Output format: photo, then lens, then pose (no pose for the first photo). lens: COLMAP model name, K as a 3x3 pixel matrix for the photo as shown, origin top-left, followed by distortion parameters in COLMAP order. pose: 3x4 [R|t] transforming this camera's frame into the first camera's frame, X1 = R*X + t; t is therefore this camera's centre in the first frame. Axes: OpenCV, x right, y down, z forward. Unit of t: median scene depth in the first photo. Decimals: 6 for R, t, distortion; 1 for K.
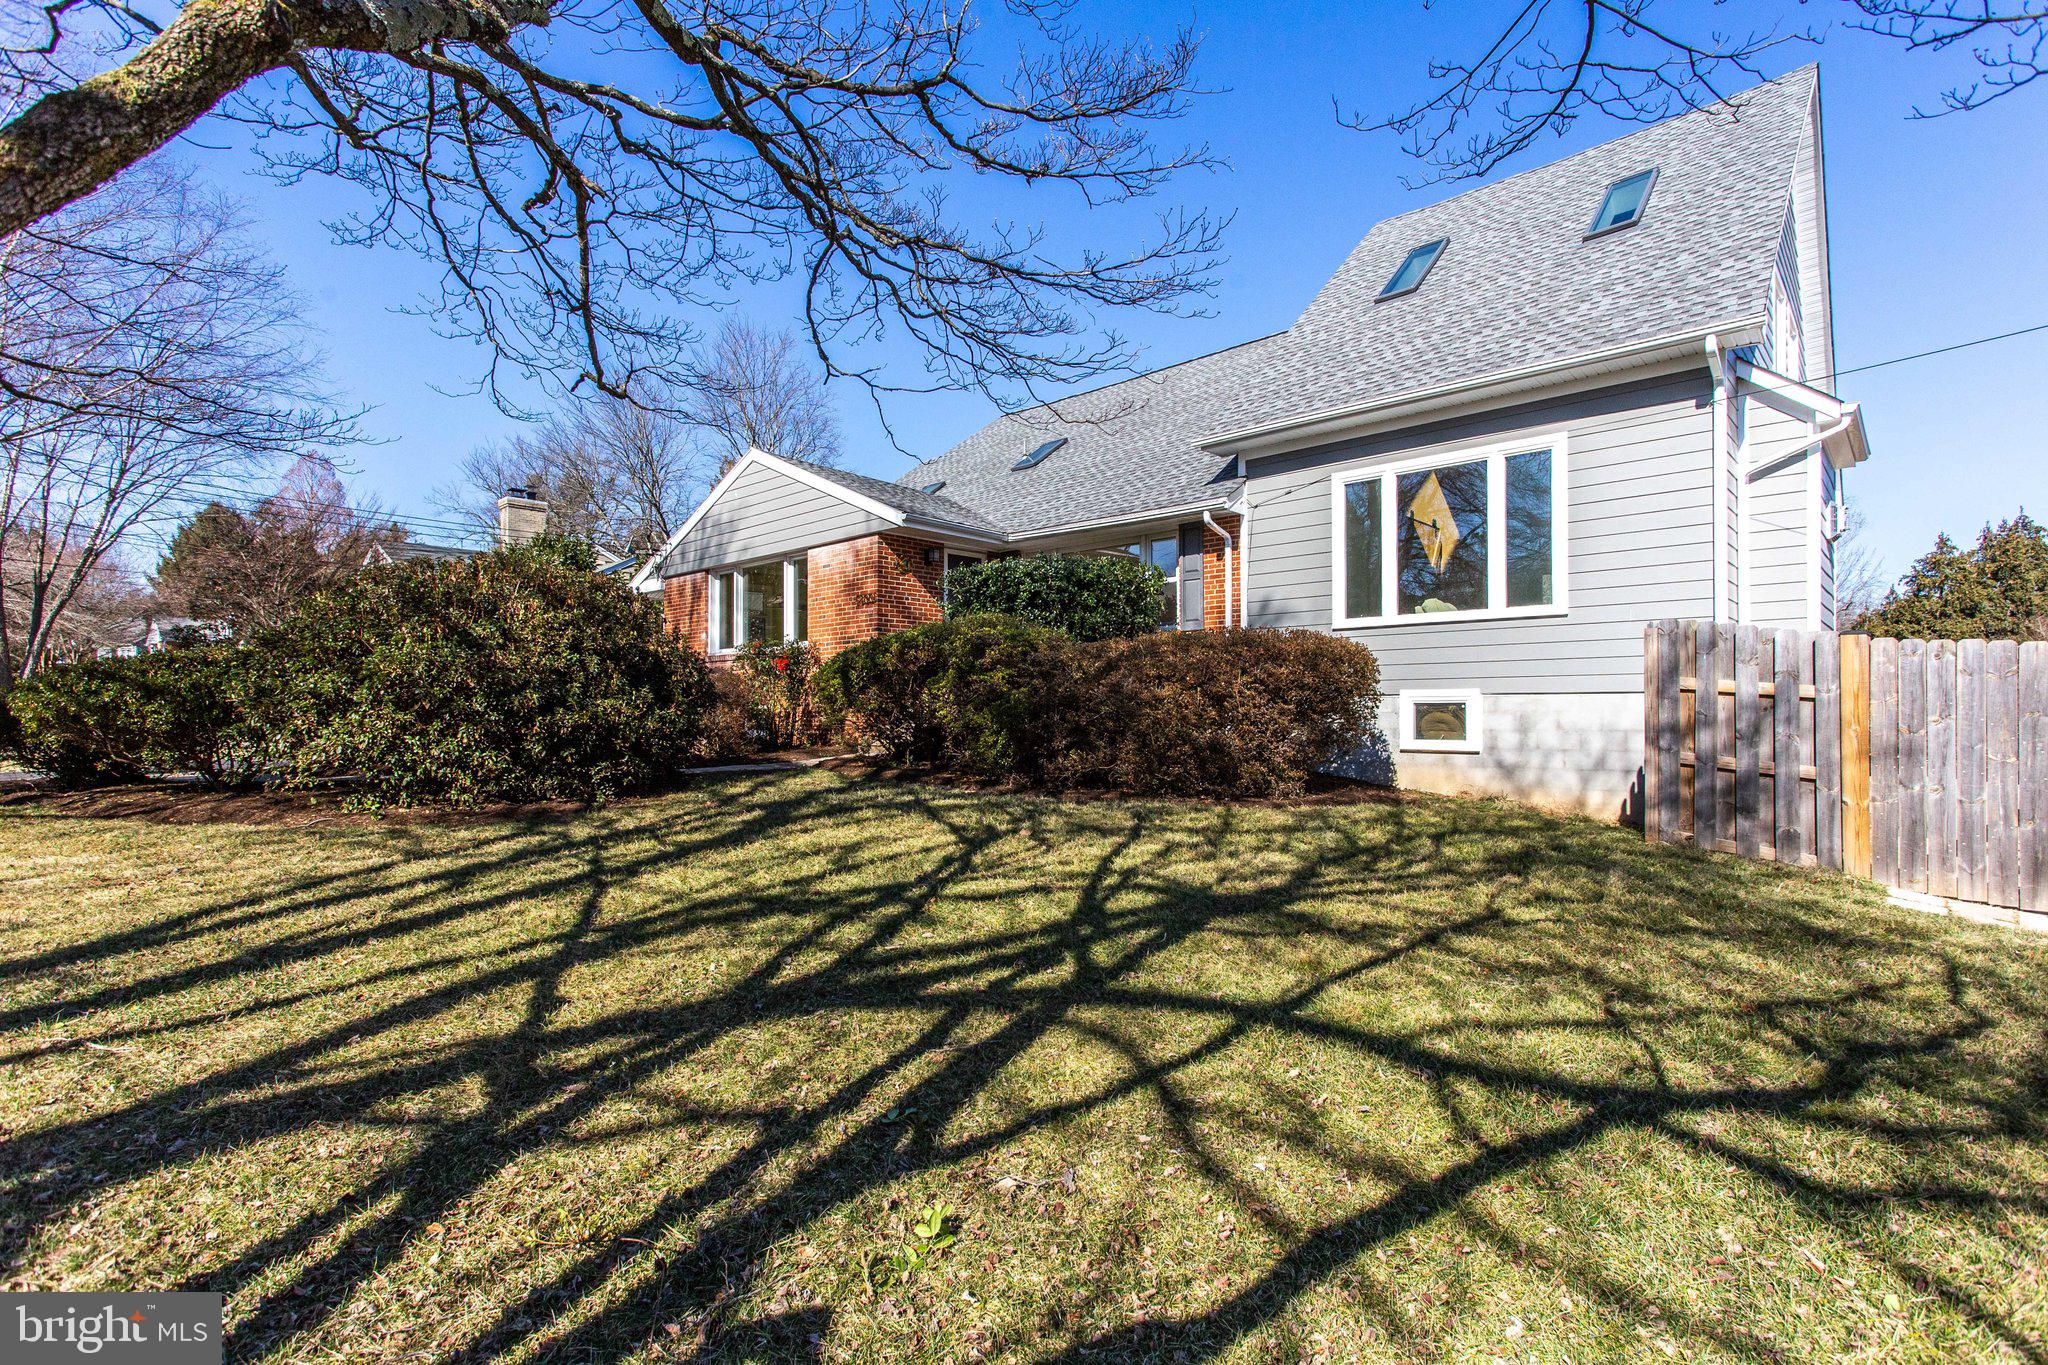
lens RADIAL K [[942.3, 0, 1096.9], [0, 942.3, 702.5], [0, 0, 1]] dist [0.027459, 0.000765]
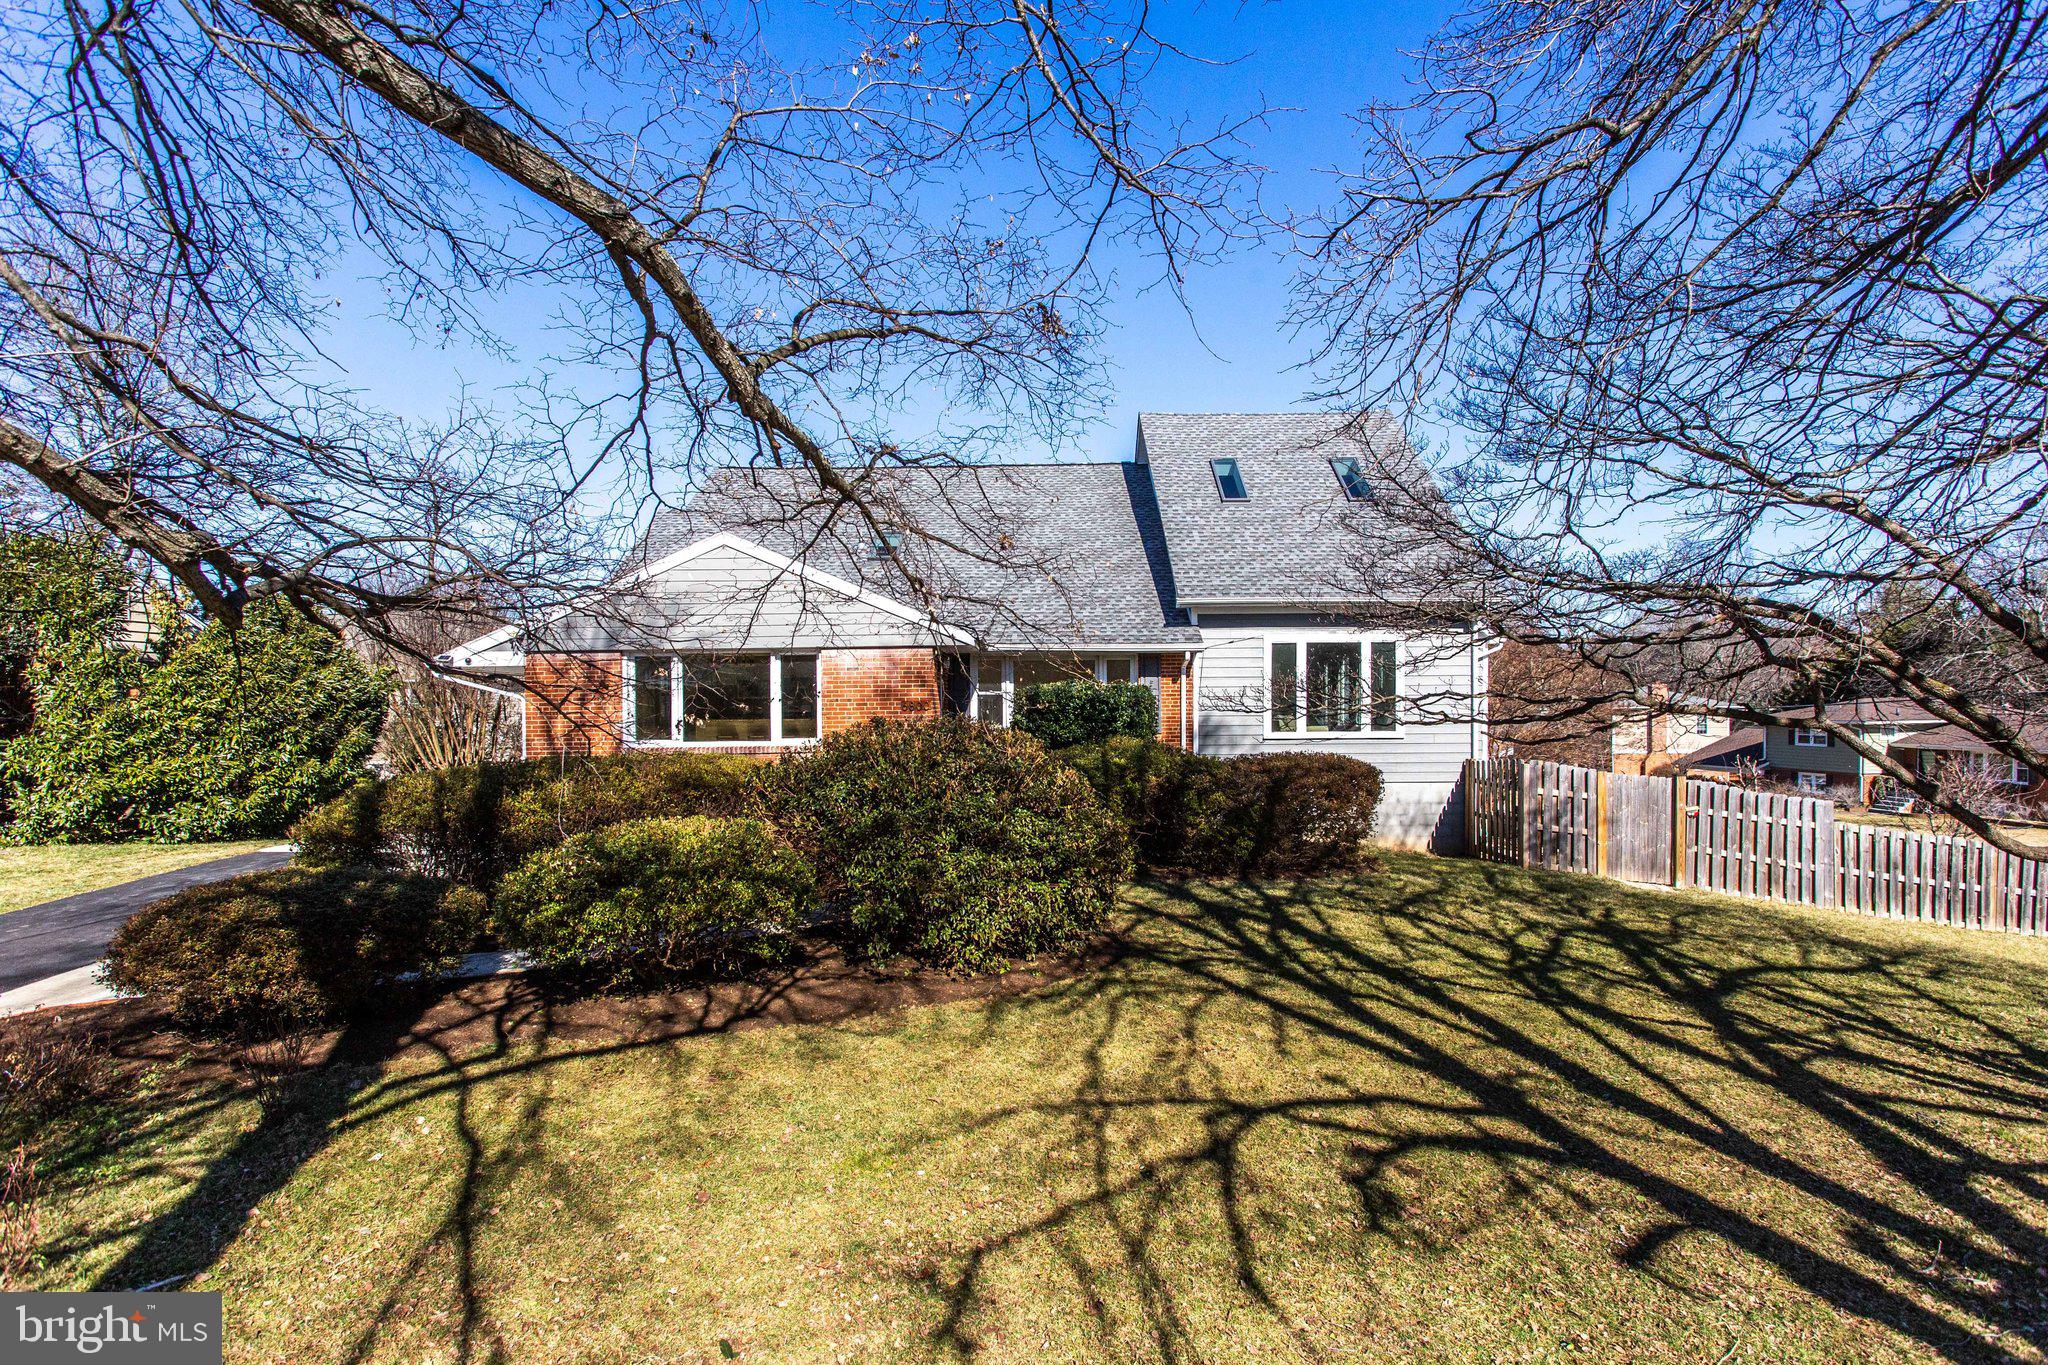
lens RADIAL K [[953.2, 0, 1062.2], [0, 953.2, 709.2], [0, 0, 1]] dist [-0.001105, 0.000467]
pose [[0.742860, -0.005430, 0.669425, -1.338115], [-0.004283, 0.999908, 0.012864, -0.191553], [-0.669433, -0.012423, 0.742769, 0.130453]]
